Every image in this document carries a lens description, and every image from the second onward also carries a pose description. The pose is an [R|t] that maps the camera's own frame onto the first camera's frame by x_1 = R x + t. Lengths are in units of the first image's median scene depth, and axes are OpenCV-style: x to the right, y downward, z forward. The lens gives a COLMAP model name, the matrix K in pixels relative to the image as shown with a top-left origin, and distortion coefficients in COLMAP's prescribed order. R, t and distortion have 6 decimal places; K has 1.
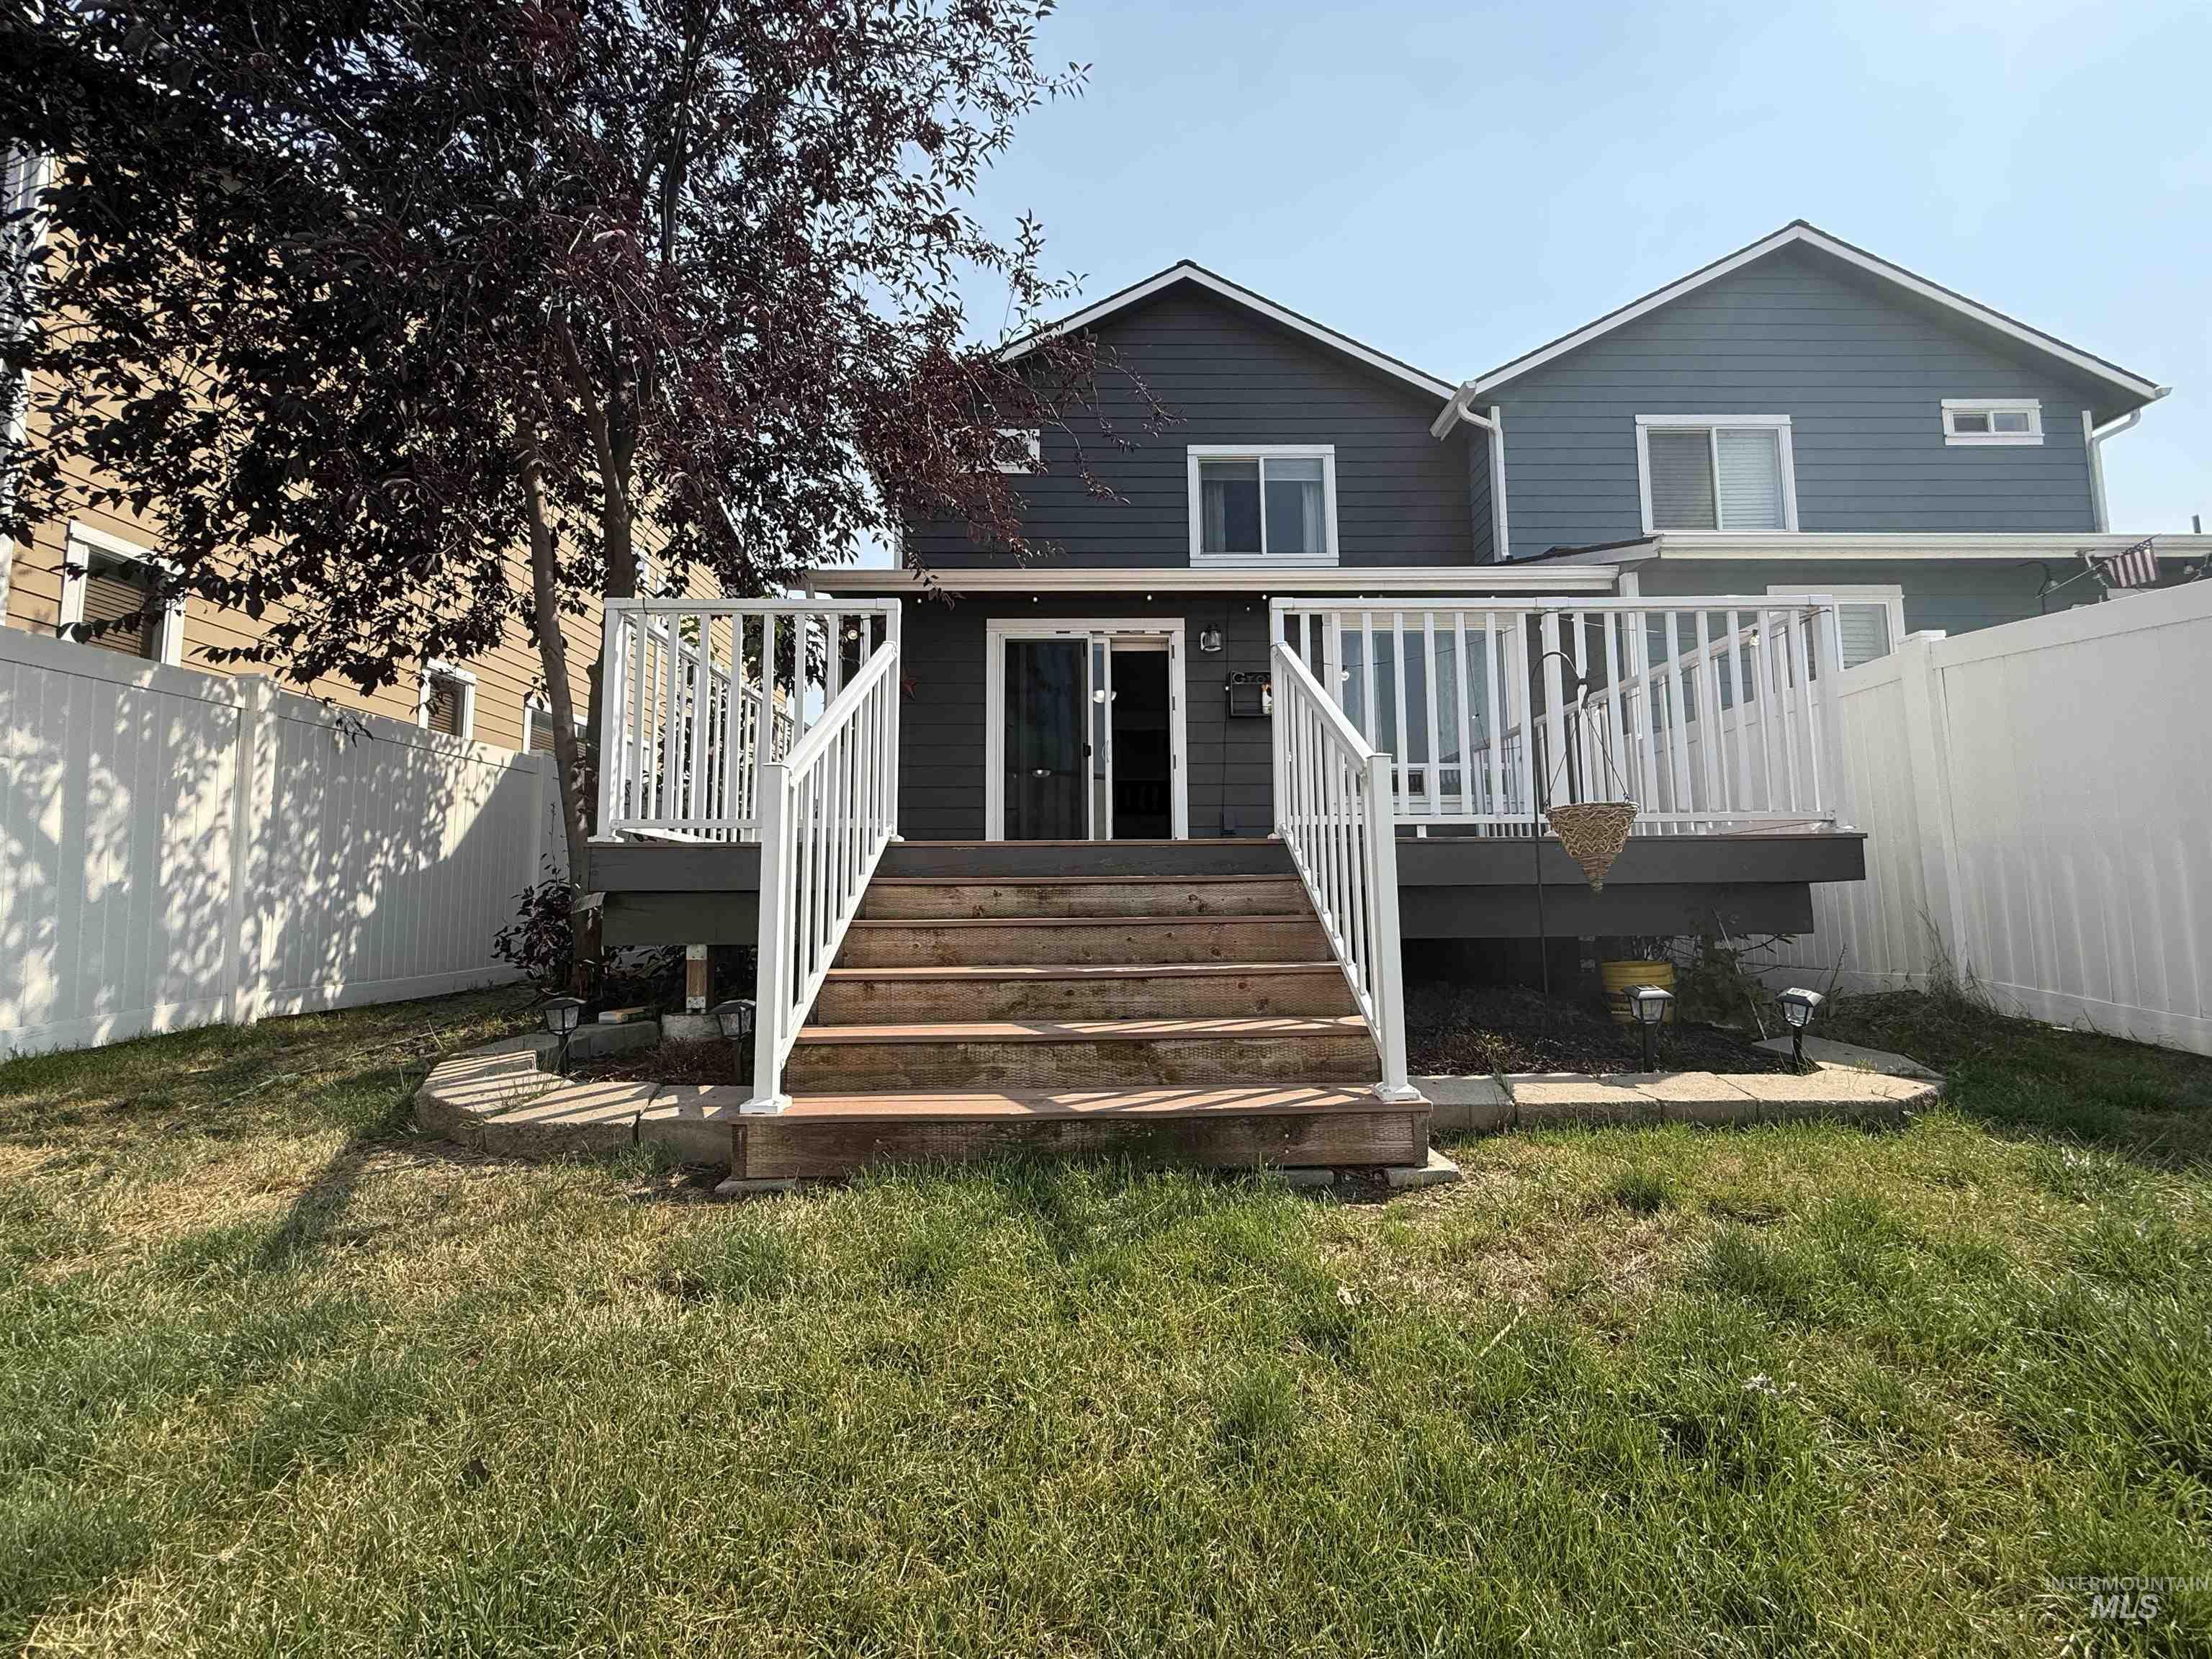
lens RADIAL K [[889.2, 0, 1103.1], [0, 889.2, 829.2], [0, 0, 1]] dist [0.001717, -0.001156]
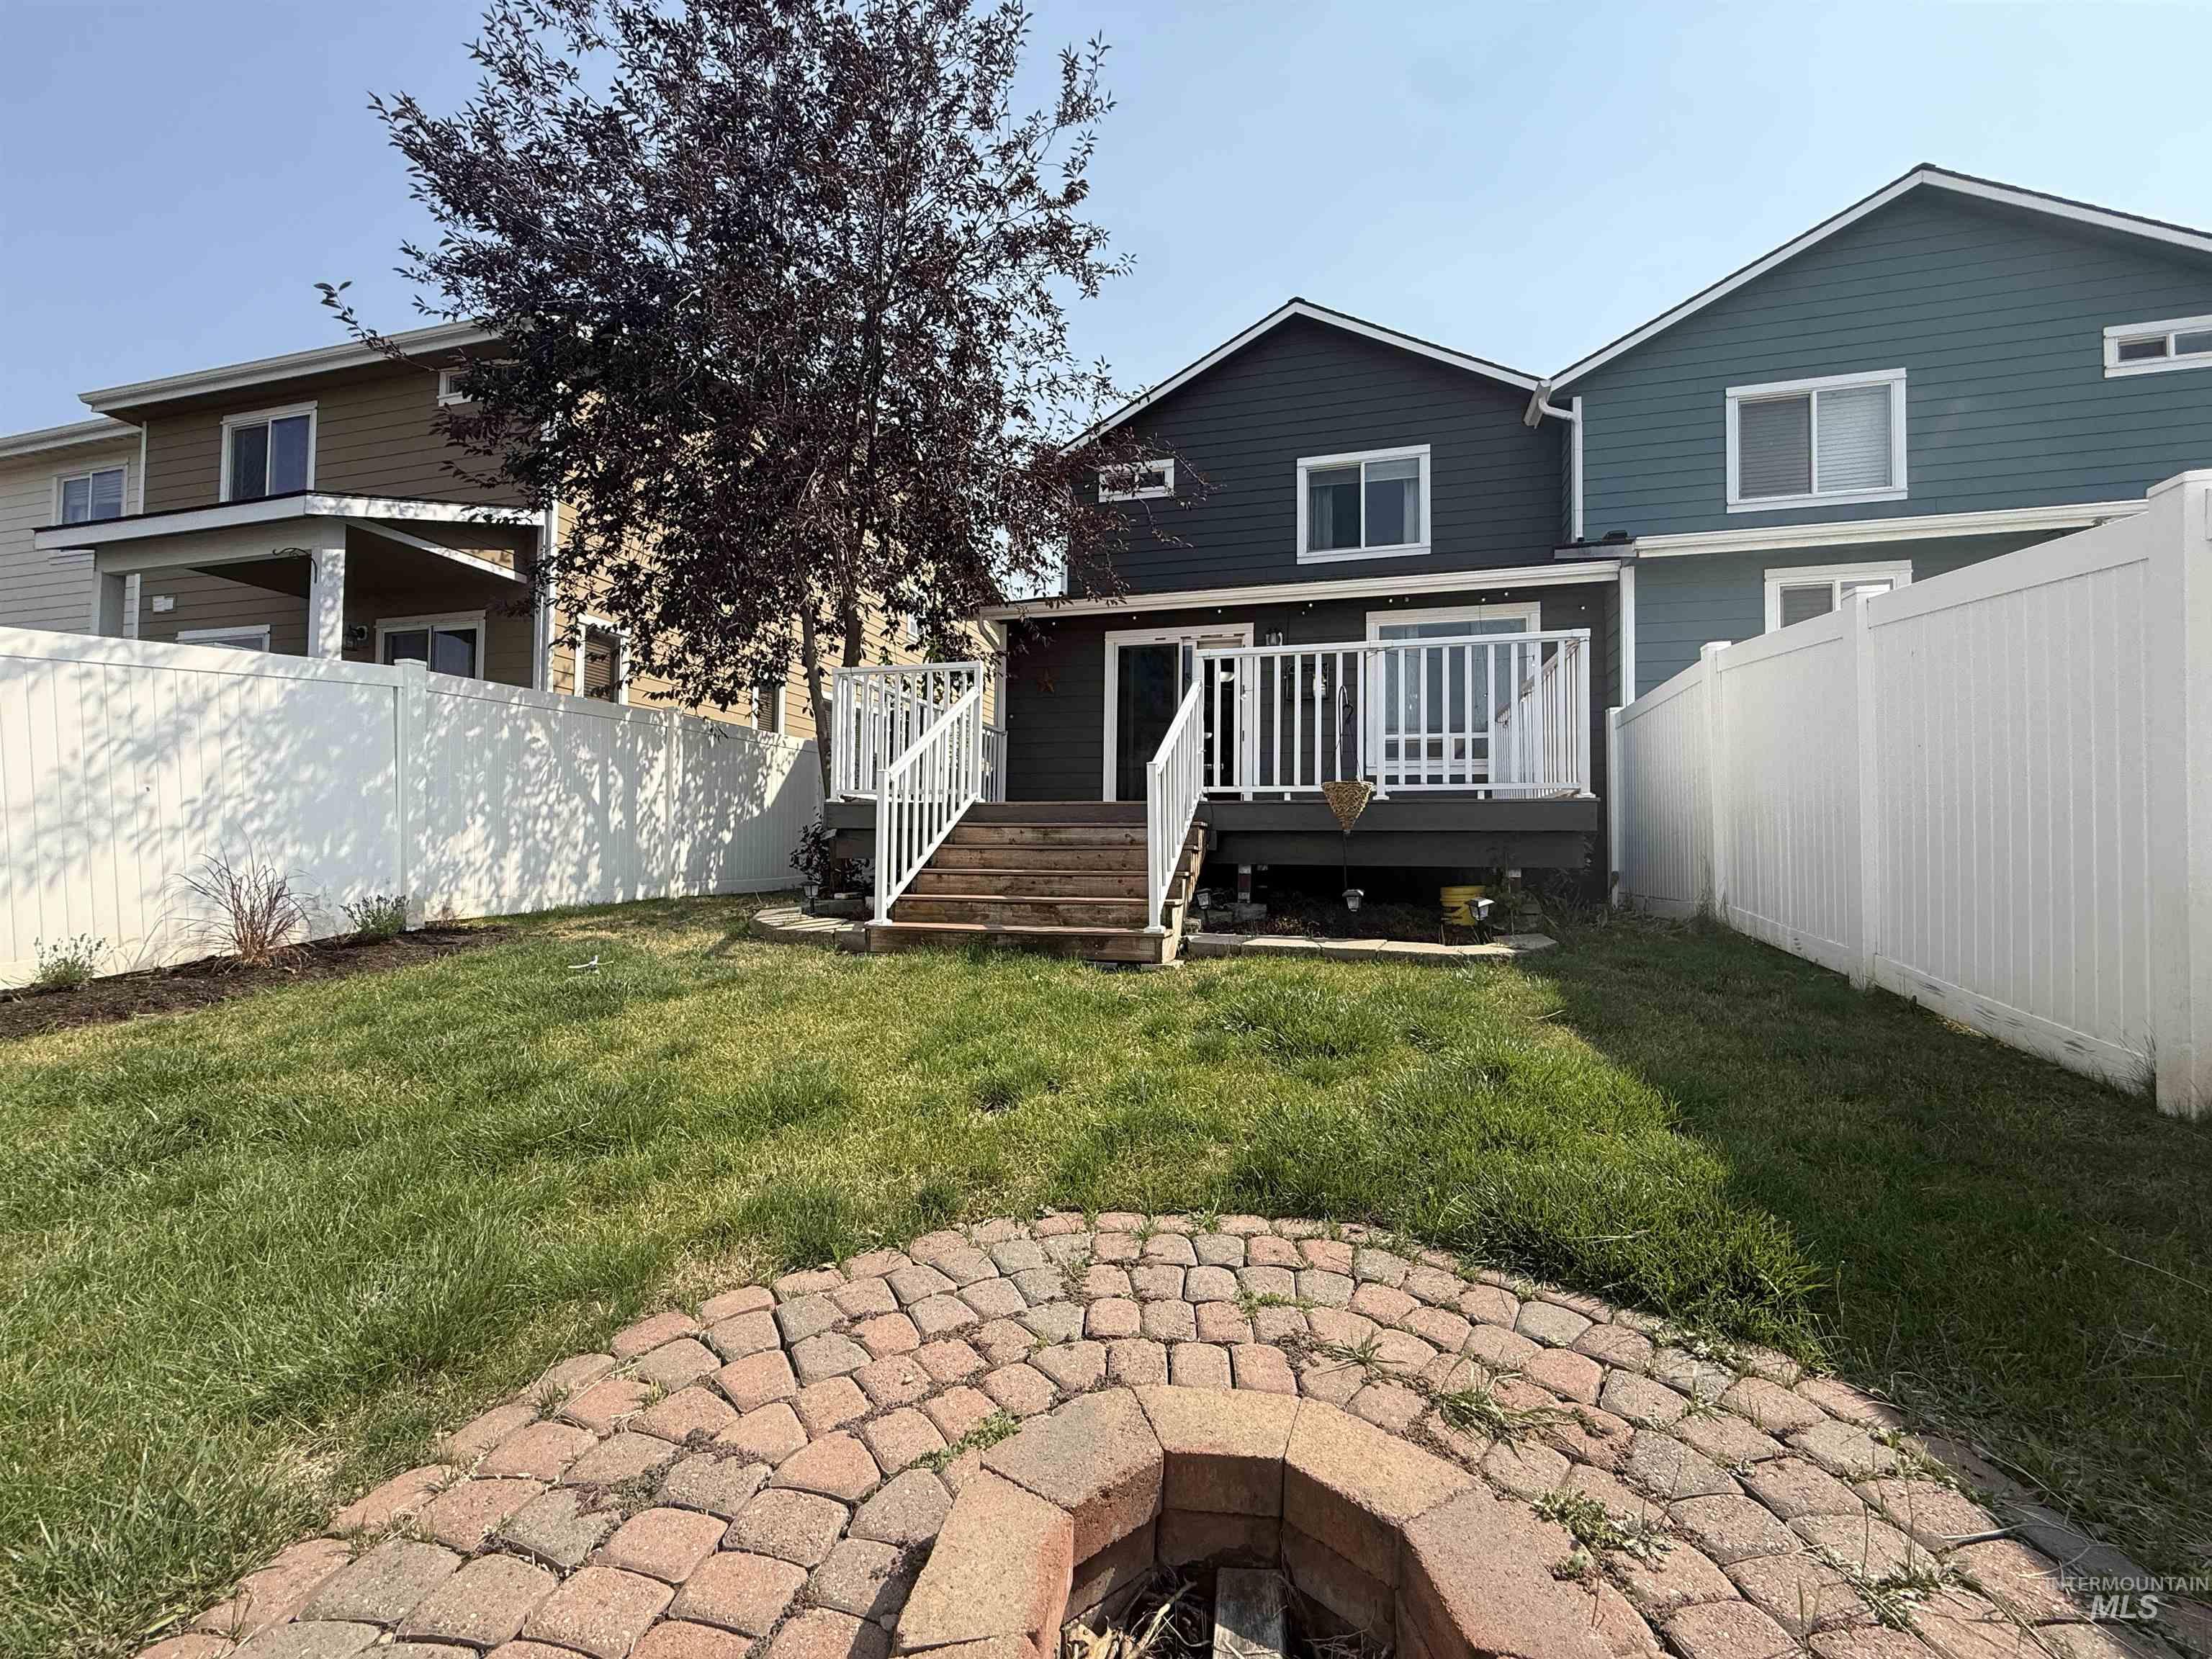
lens RADIAL K [[889.2, 0, 1108.9], [0, 889.2, 823.5], [0, 0, 1]] dist [0.001717, -0.001156]
pose [[0.960567, 0.007947, -0.277936, 0.378737], [0.007683, 0.998451, 0.055102, -0.029991], [0.277943, -0.055064, 0.959018, -0.468021]]
